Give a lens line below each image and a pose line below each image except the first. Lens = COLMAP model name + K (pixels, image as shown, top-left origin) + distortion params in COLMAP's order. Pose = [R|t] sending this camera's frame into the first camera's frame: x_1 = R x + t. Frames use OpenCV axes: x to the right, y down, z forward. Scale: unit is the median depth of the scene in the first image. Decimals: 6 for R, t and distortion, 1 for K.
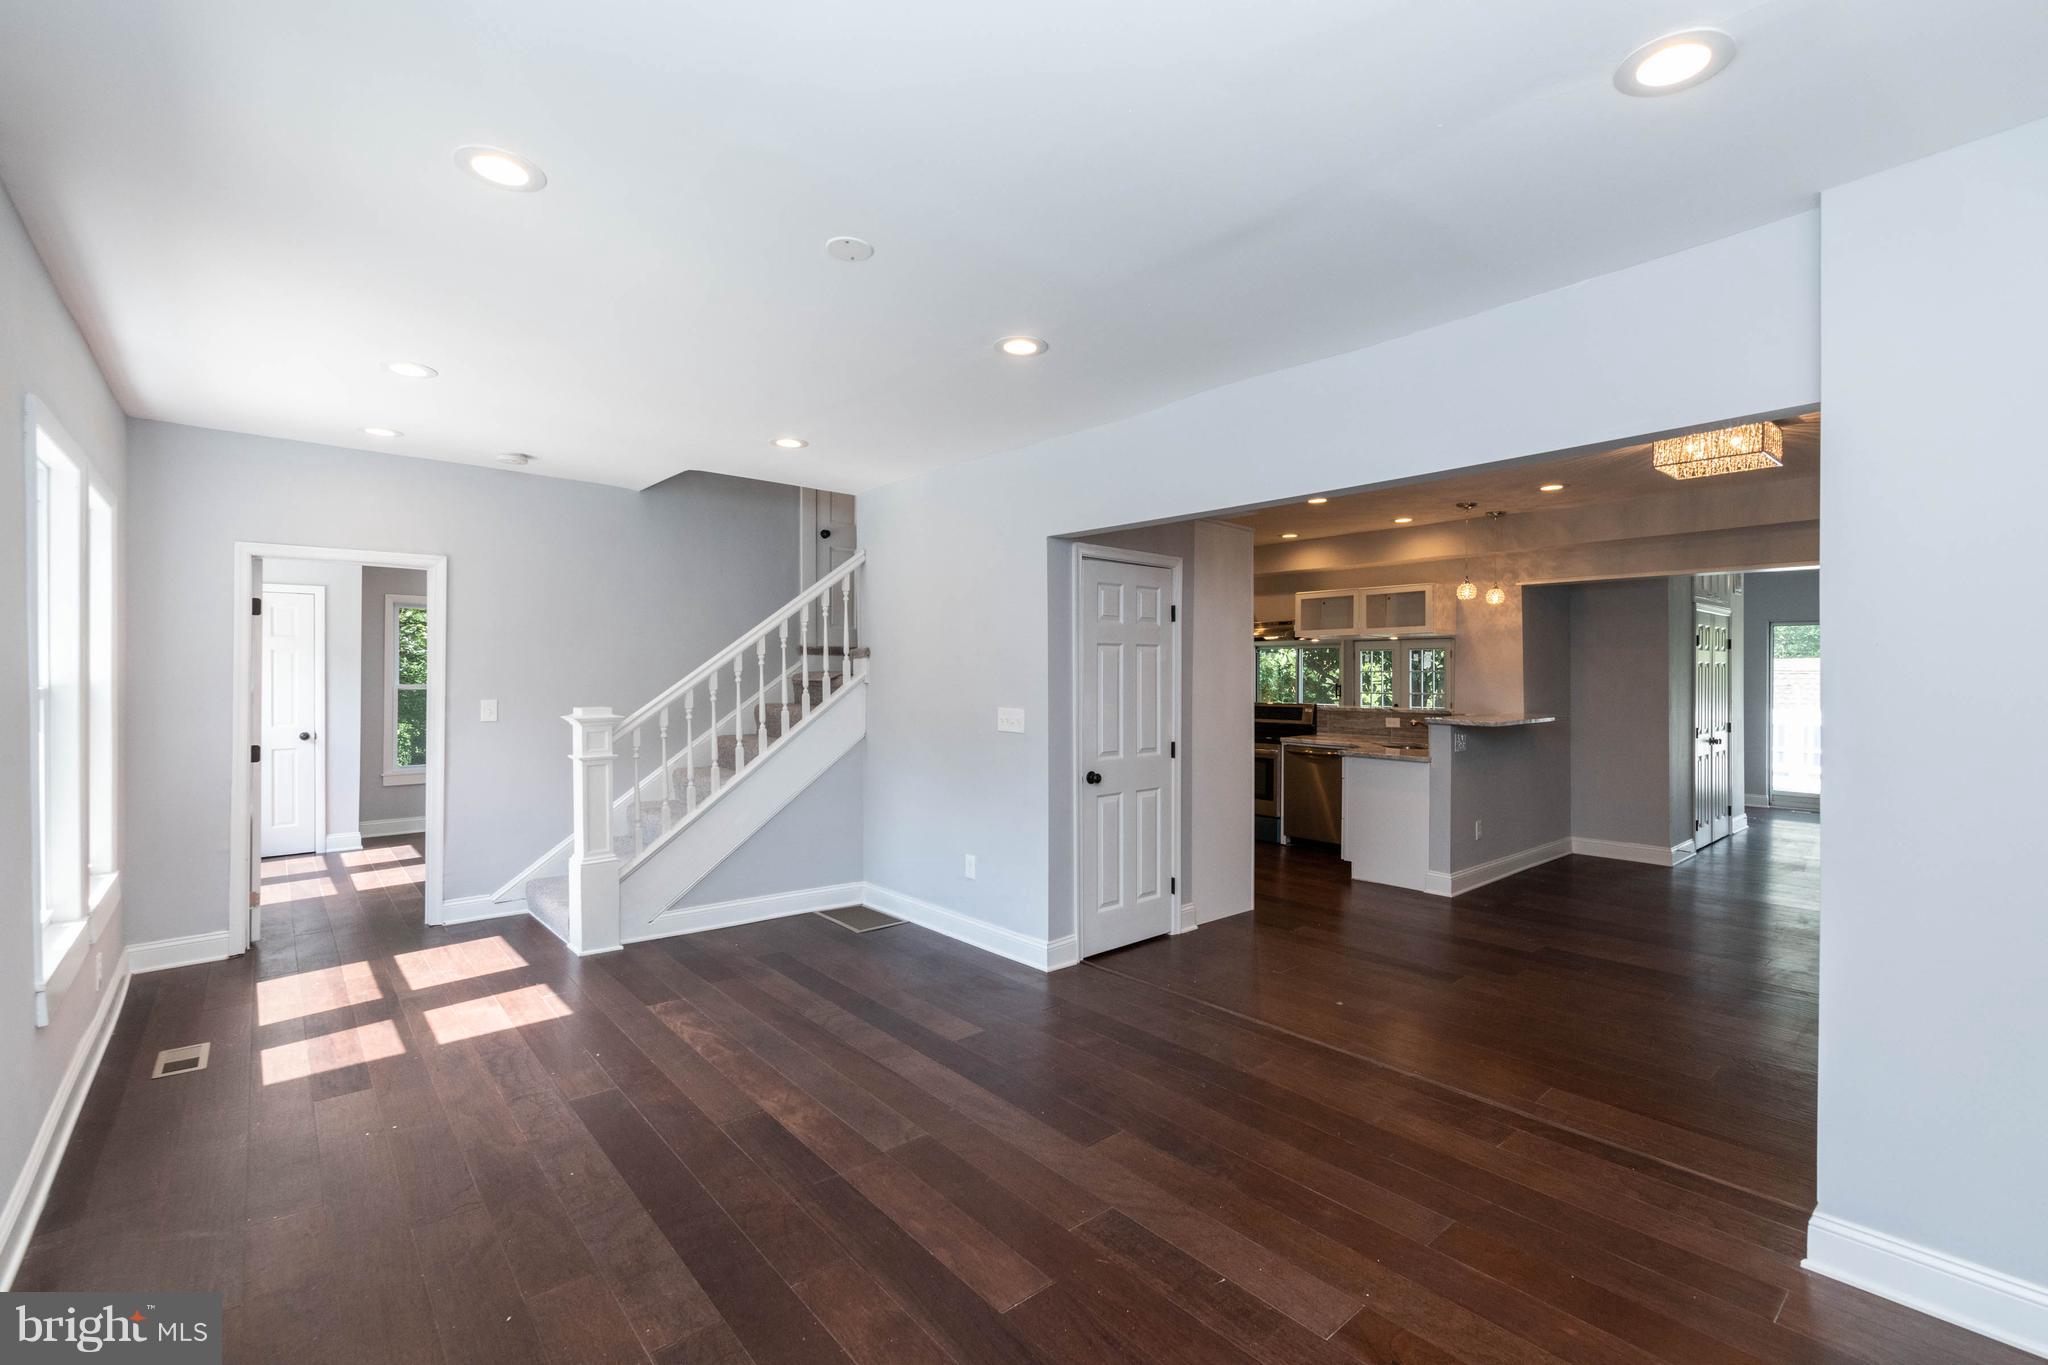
lens RADIAL K [[881.2, 0, 1028.5], [0, 881.2, 676.2], [0, 0, 1]] dist [-0.000487, -0.000183]
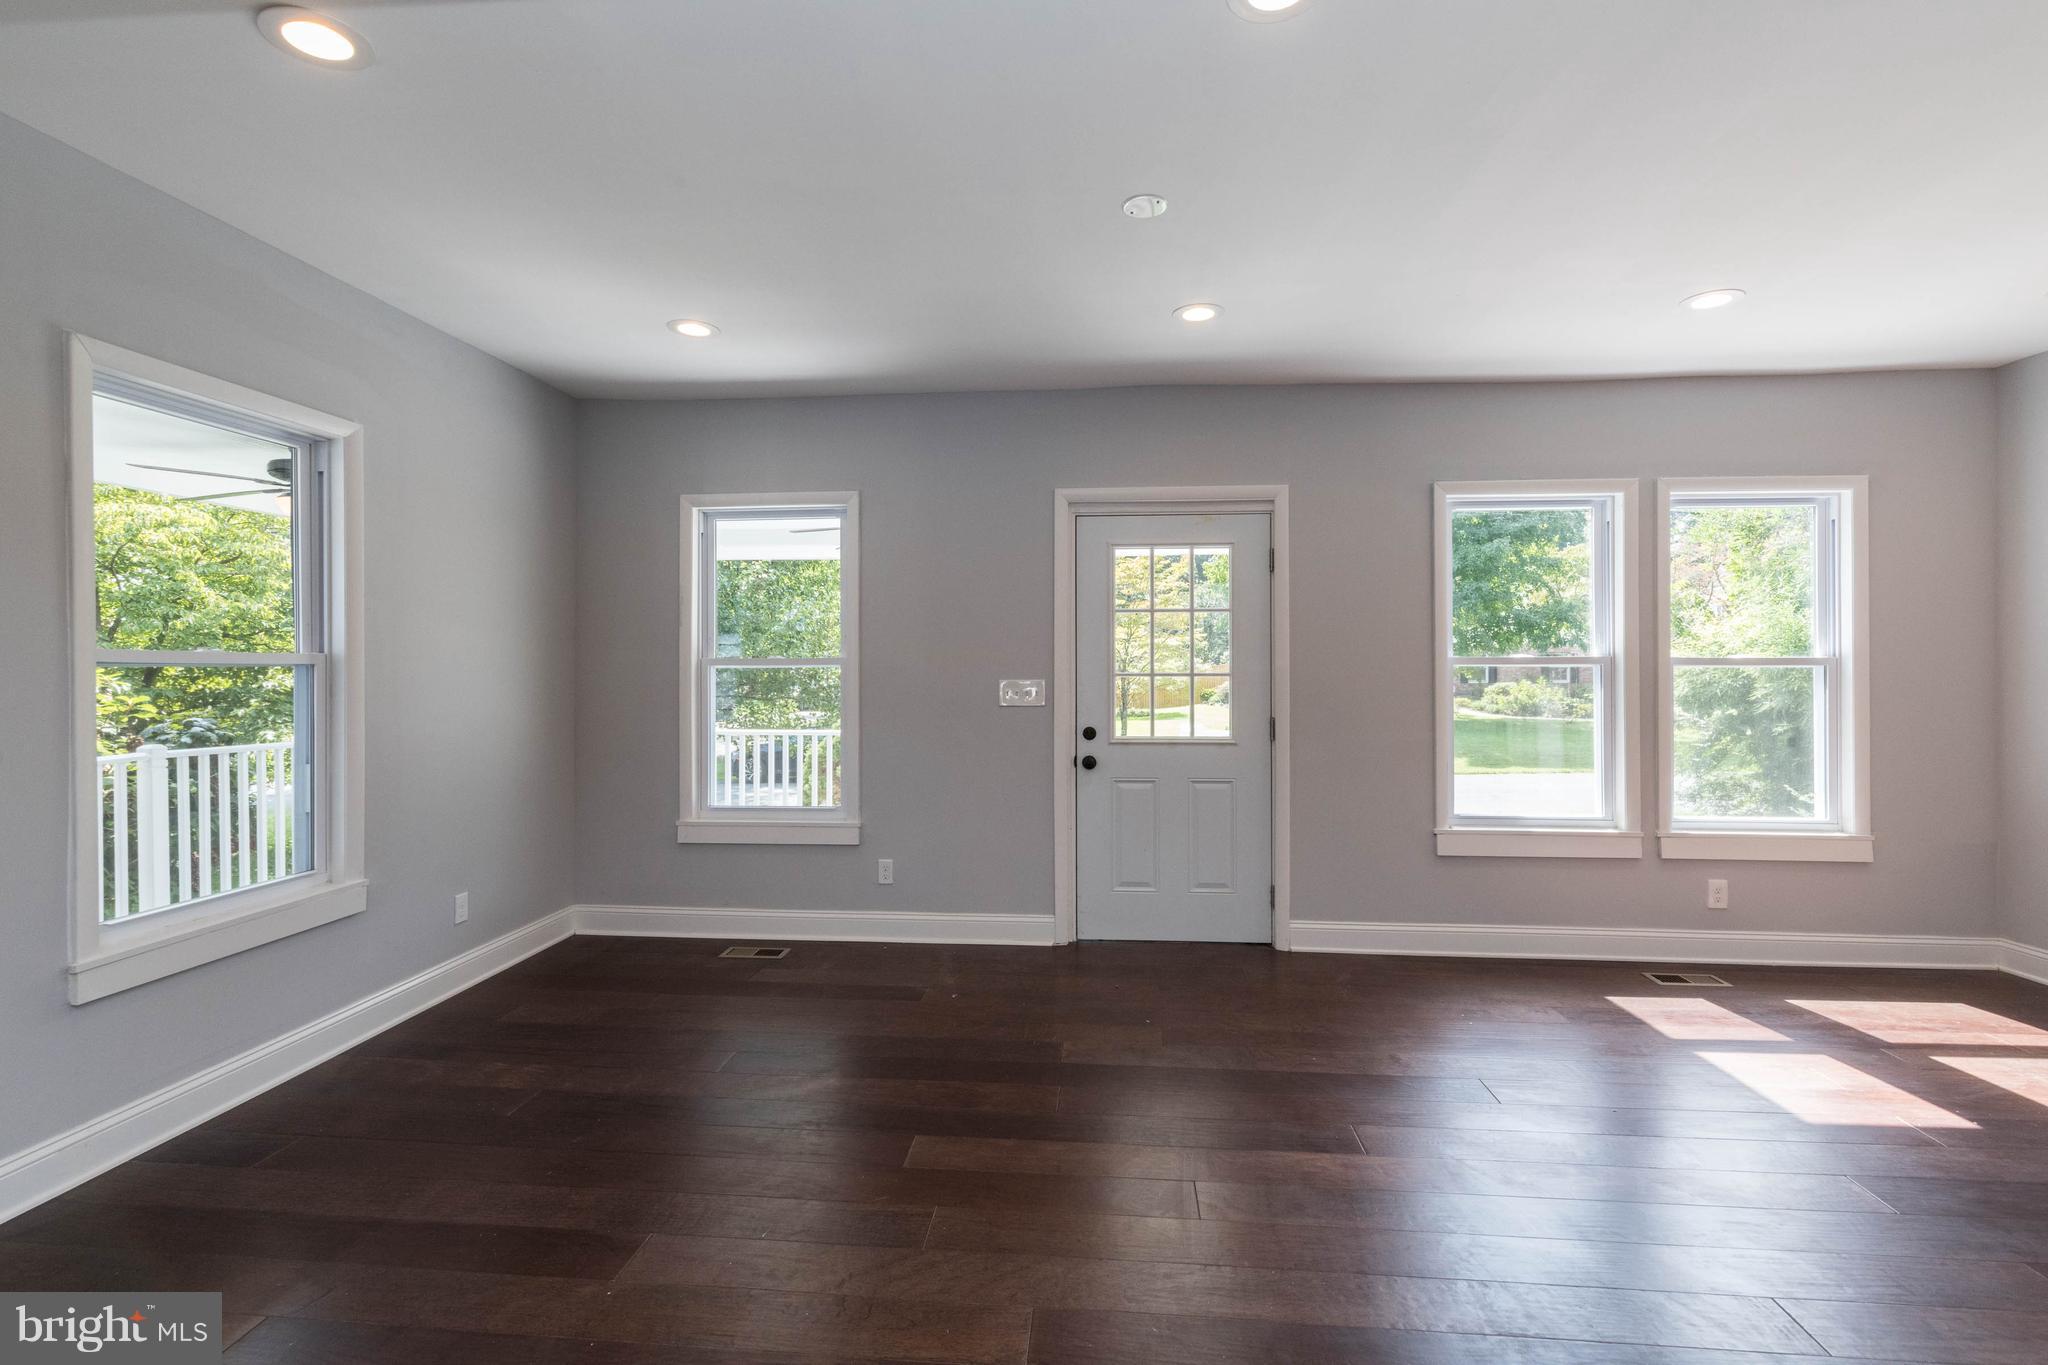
lens RADIAL K [[889.1, 0, 1037.3], [0, 889.1, 674.0], [0, 0, 1]] dist [0.001909, 0.000080]
pose [[-0.711924, -0.001232, -0.702255, 0.195218], [-0.003067, 0.999994, 0.001354, 0.016473], [0.702249, 0.003118, -0.711924, 0.525795]]
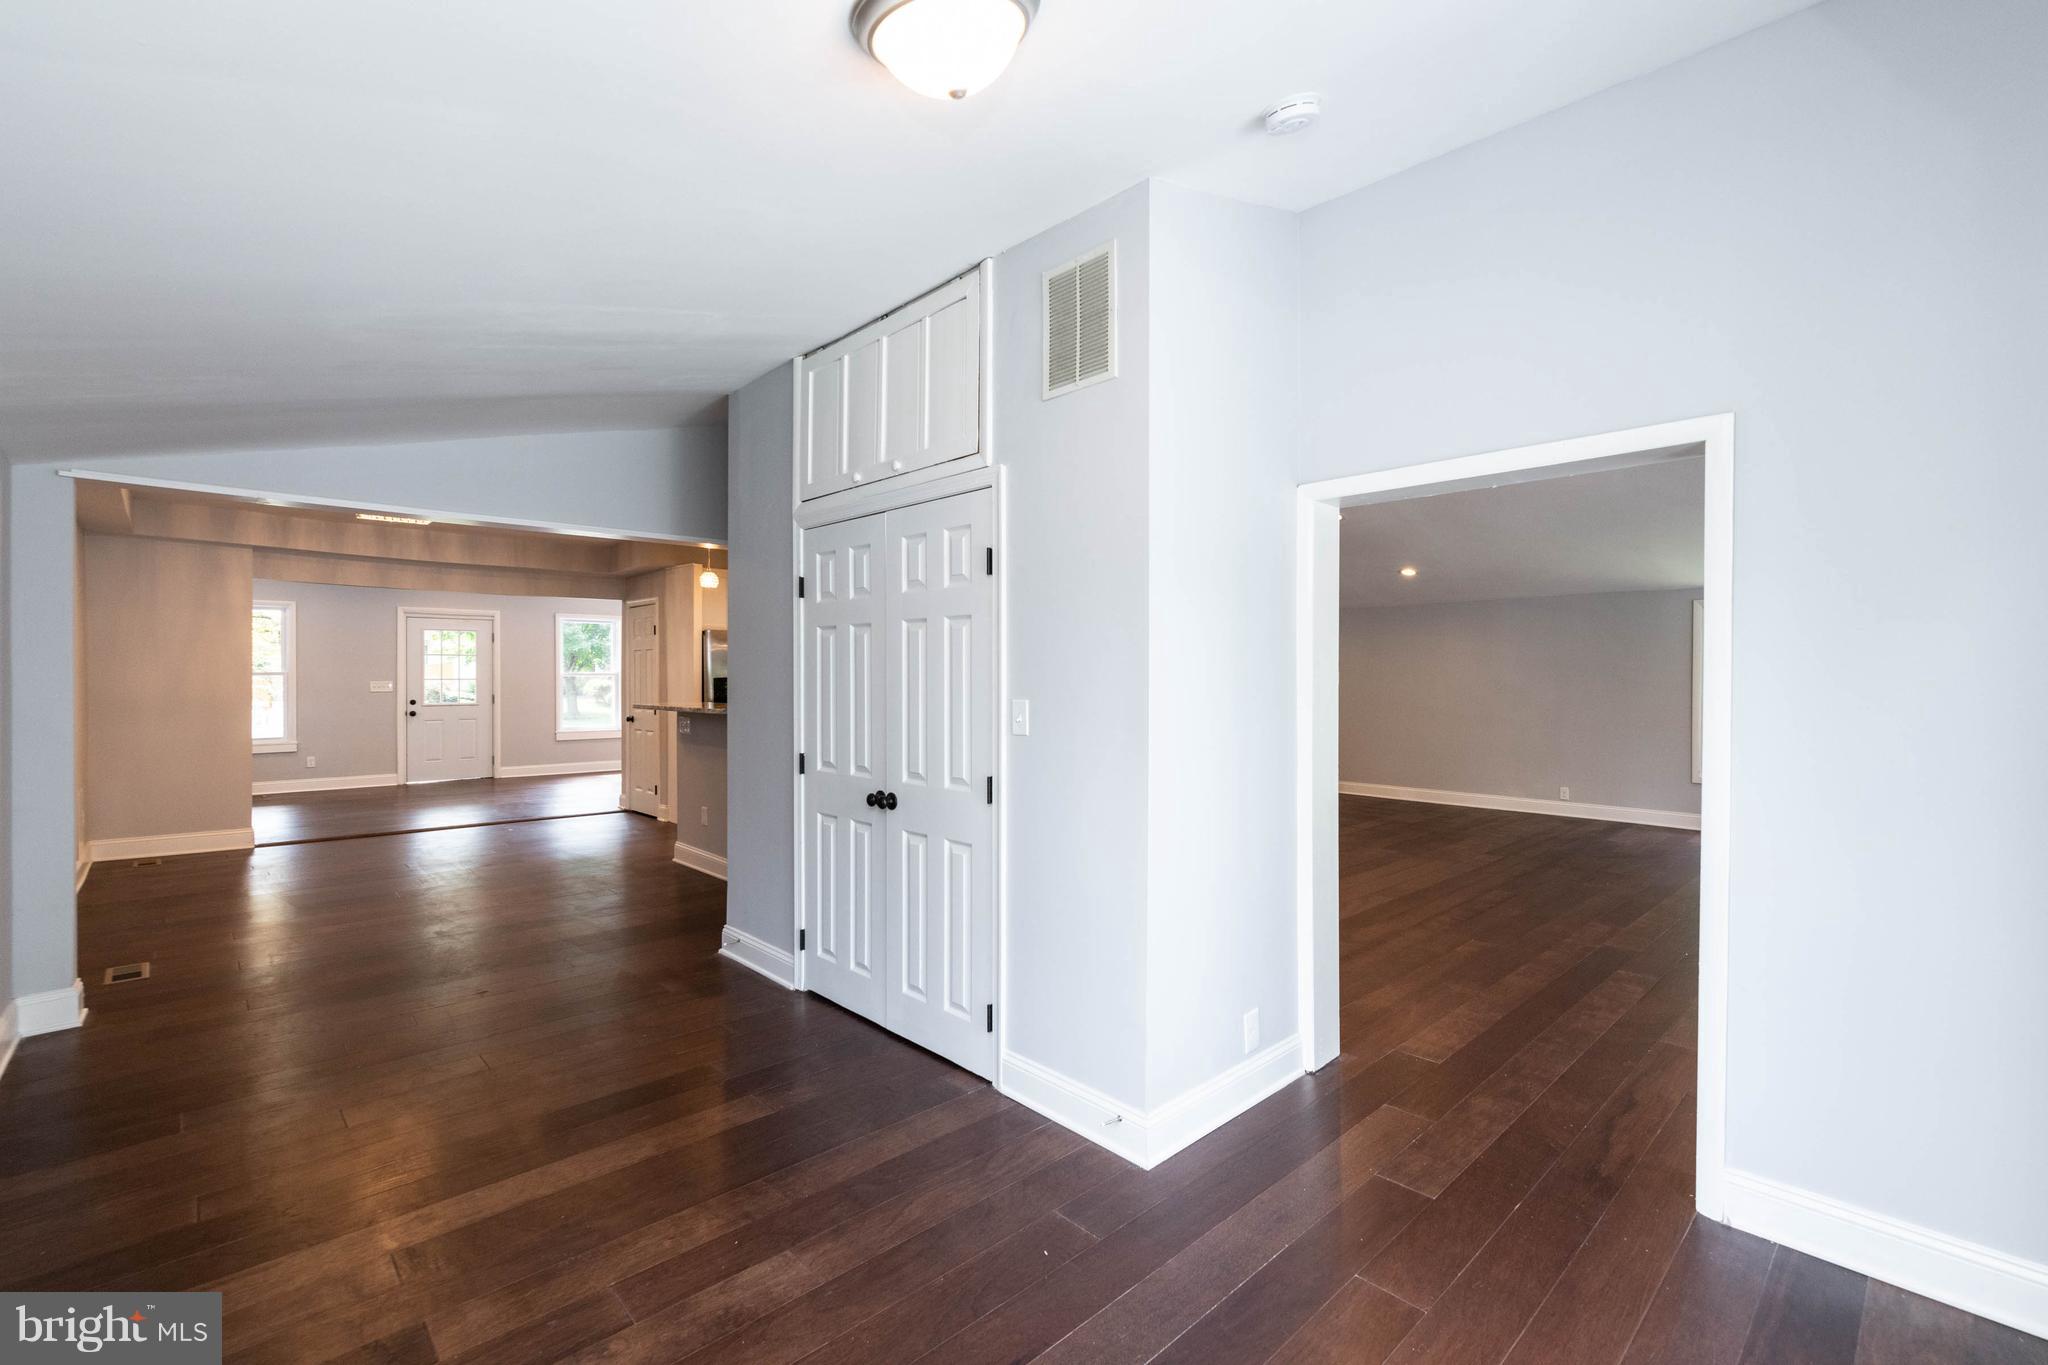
lens RADIAL K [[889.1, 0, 1037.3], [0, 889.1, 674.0], [0, 0, 1]] dist [0.001909, 0.000080]
pose [[0.053731, -0.004505, -0.998545, 1.253372], [-0.001891, 0.999988, -0.004613, 0.013743], [0.998554, 0.002136, 0.053722, 1.072053]]
